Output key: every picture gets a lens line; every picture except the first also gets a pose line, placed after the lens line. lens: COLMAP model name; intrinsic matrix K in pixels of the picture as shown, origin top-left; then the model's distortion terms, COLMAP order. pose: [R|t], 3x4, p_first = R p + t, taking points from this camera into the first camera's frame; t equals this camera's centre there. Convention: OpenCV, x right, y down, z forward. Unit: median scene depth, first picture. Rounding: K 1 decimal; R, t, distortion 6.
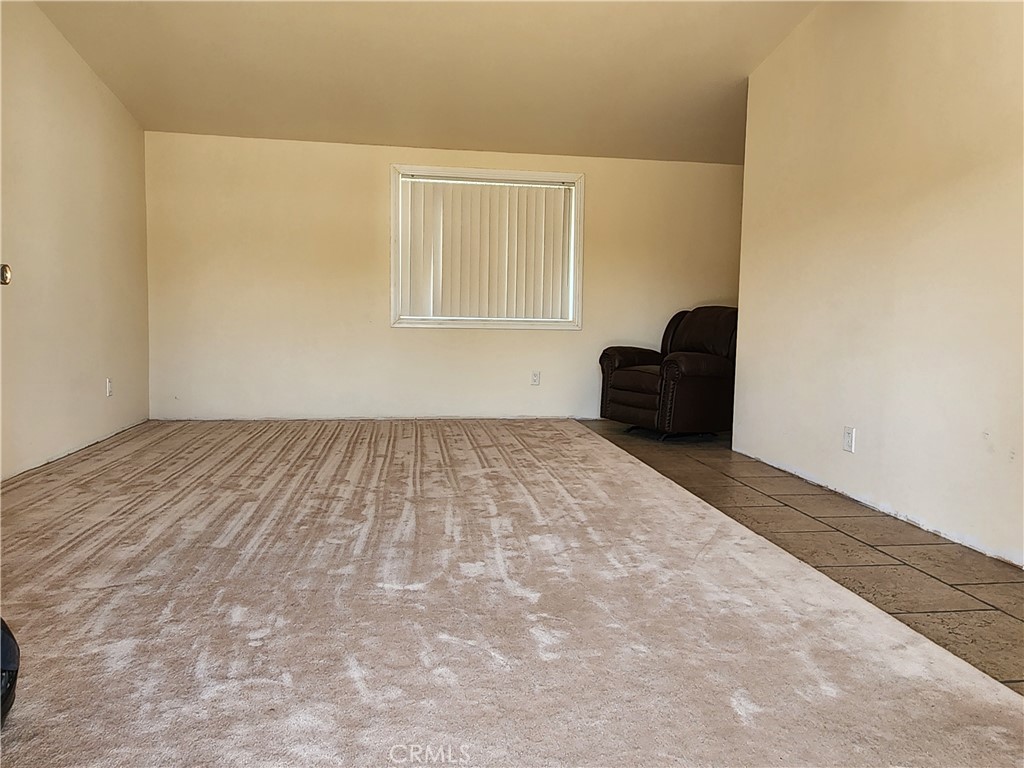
lens RADIAL K [[705.3, 0, 511.6], [0, 705.3, 380.3], [0, 0, 1]] dist [-0.006339, 0.002524]
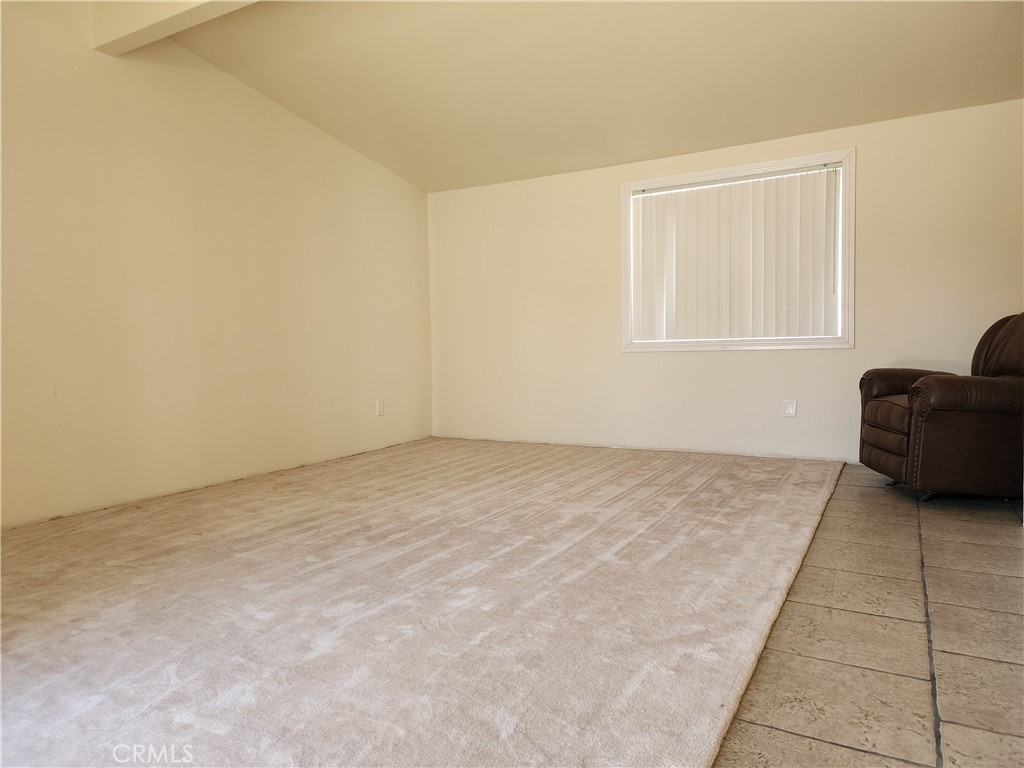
lens RADIAL K [[684.2, 0, 509.2], [0, 684.2, 387.6], [0, 0, 1]] dist [0.064883, -0.057142]
pose [[0.784708, 0.002165, -0.619862, 0.578474], [-0.017807, 0.999660, -0.019050, -0.012517], [0.619610, 0.025987, 0.784480, 0.341348]]
